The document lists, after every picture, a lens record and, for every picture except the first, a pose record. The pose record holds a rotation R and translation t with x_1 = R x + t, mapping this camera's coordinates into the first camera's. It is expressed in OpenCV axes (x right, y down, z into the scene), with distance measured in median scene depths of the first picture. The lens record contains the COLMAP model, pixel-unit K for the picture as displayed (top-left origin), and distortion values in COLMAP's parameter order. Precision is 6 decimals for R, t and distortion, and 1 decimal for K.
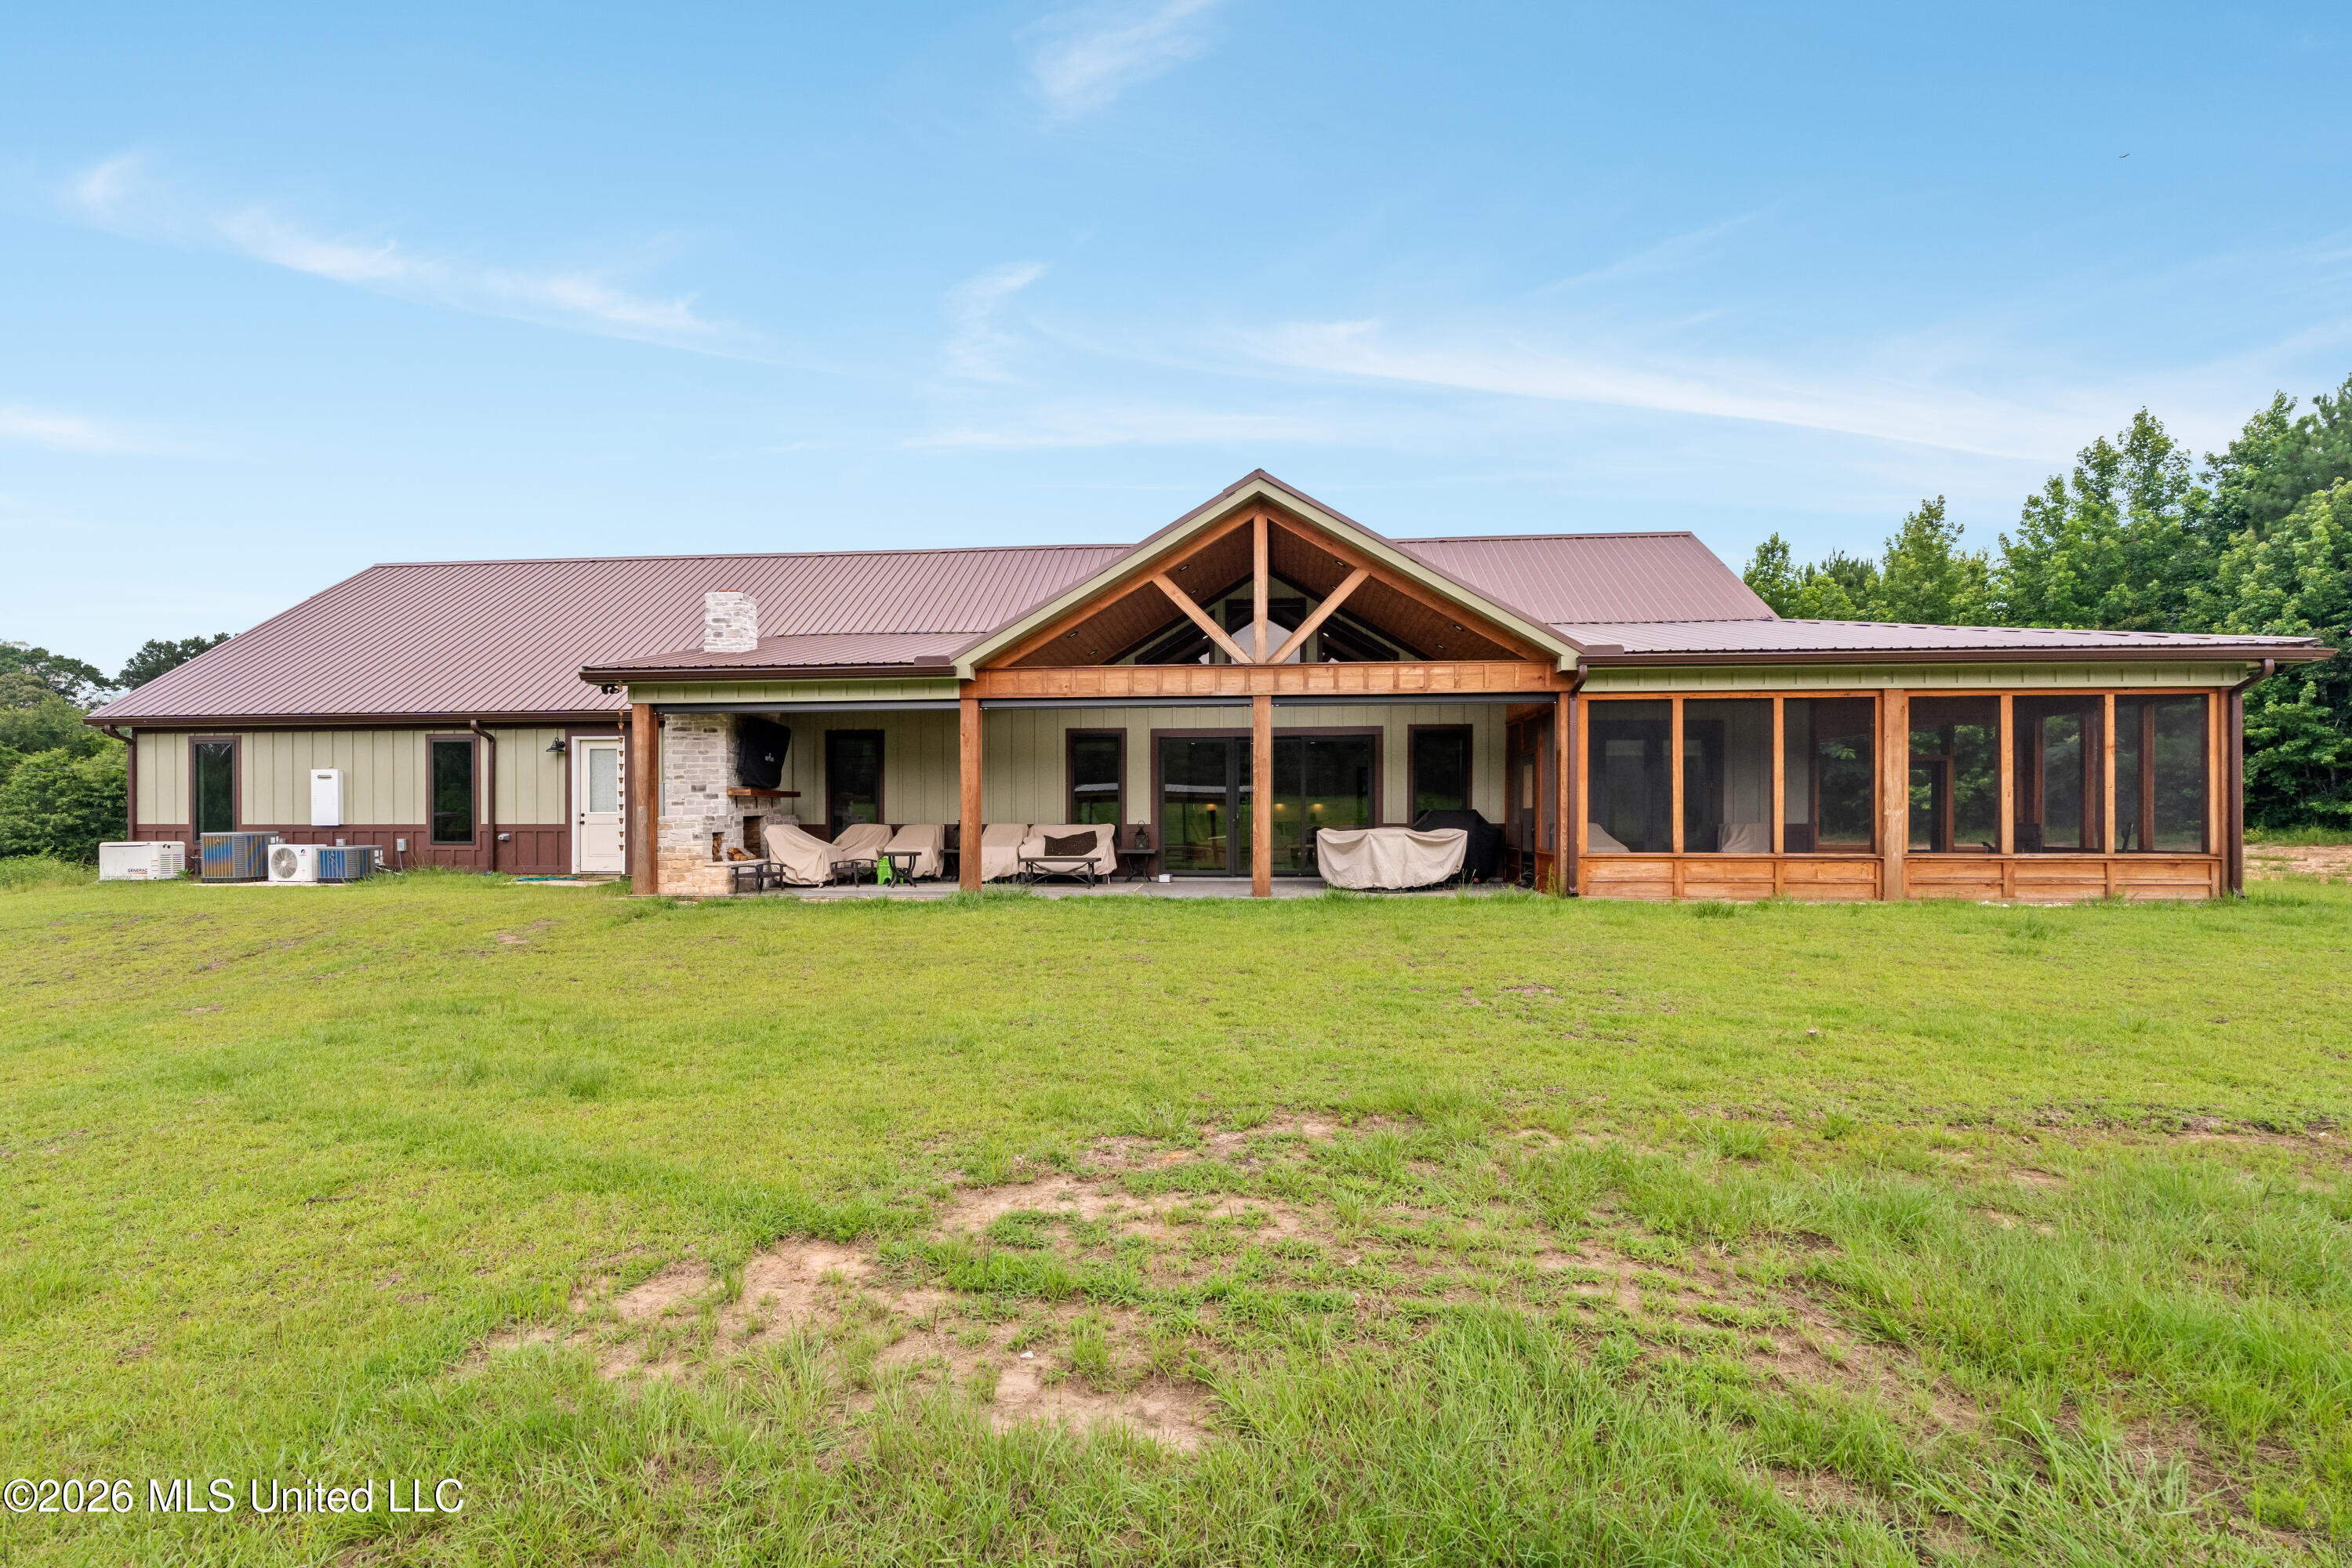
lens RADIAL K [[1062.8, 0, 1176.0], [0, 1062.8, 784.0], [0, 0, 1]] dist [-0.002156, -0.000533]
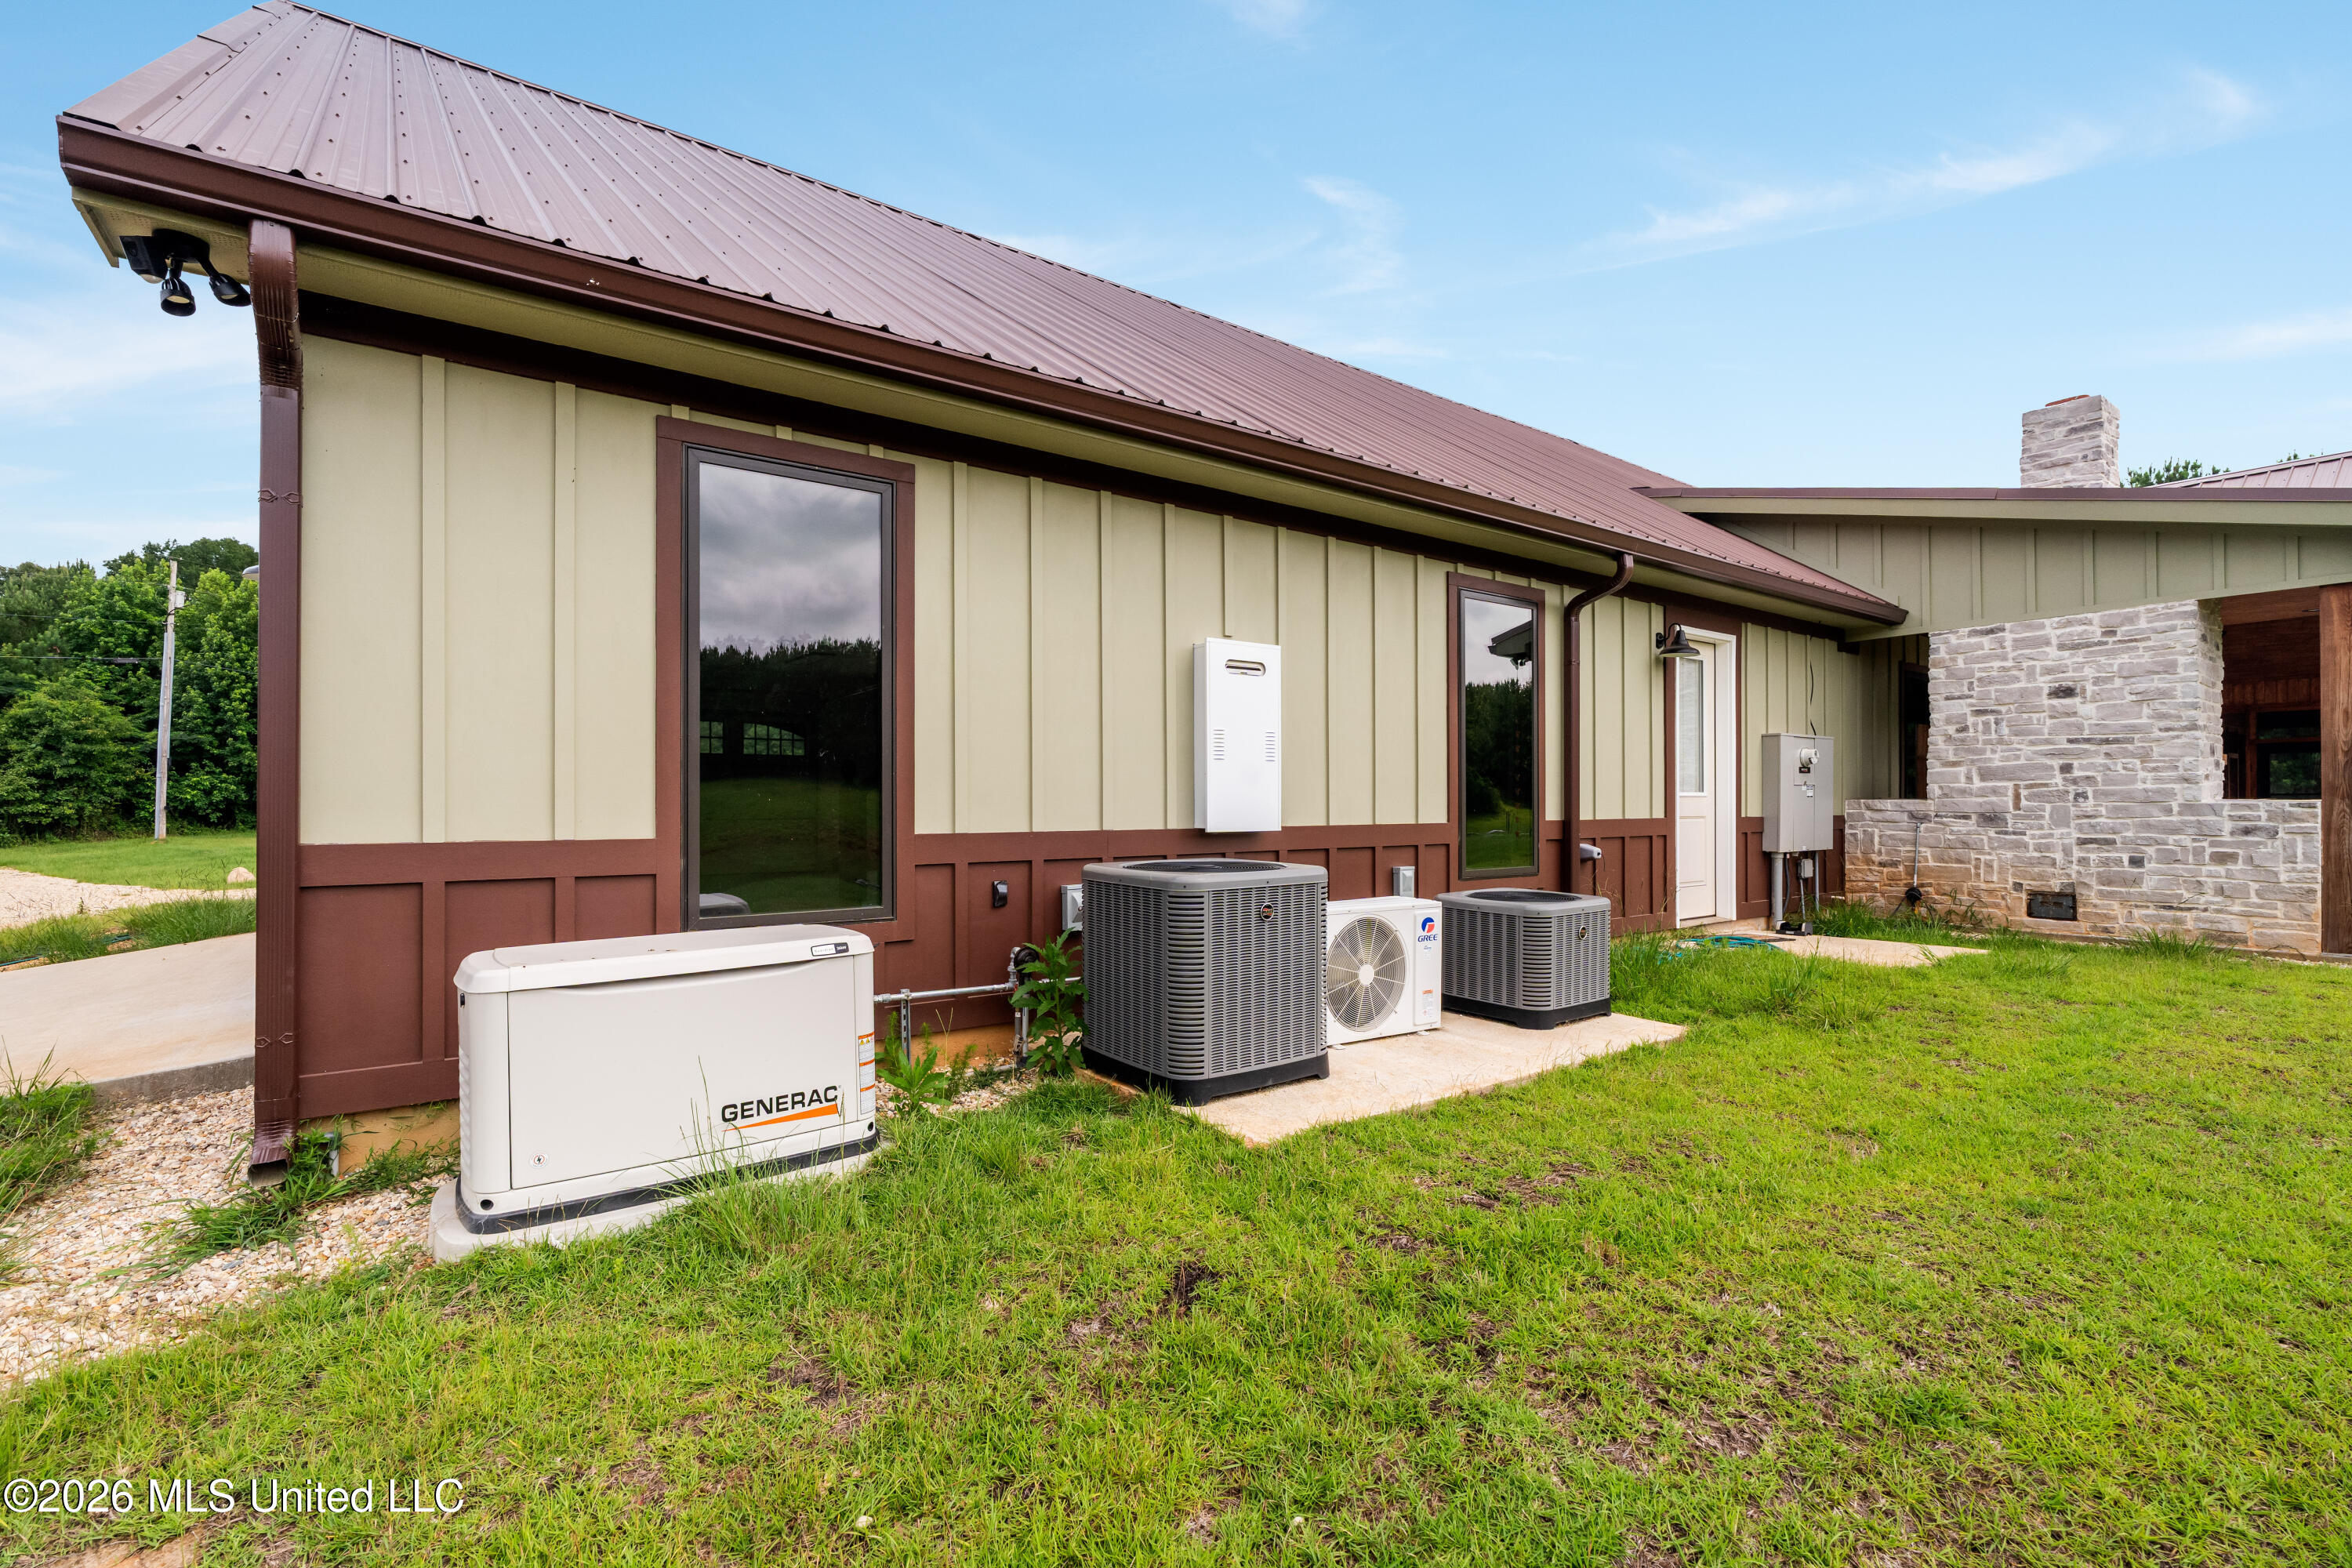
lens RADIAL K [[1062.8, 0, 1176.0], [0, 1062.8, 784.0], [0, 0, 1]] dist [-0.002156, -0.000533]
pose [[0.751483, 0.002948, 0.659746, -1.019759], [-0.001862, 0.999996, -0.002347, 0.025433], [-0.659750, 0.000535, 0.751485, 0.793115]]
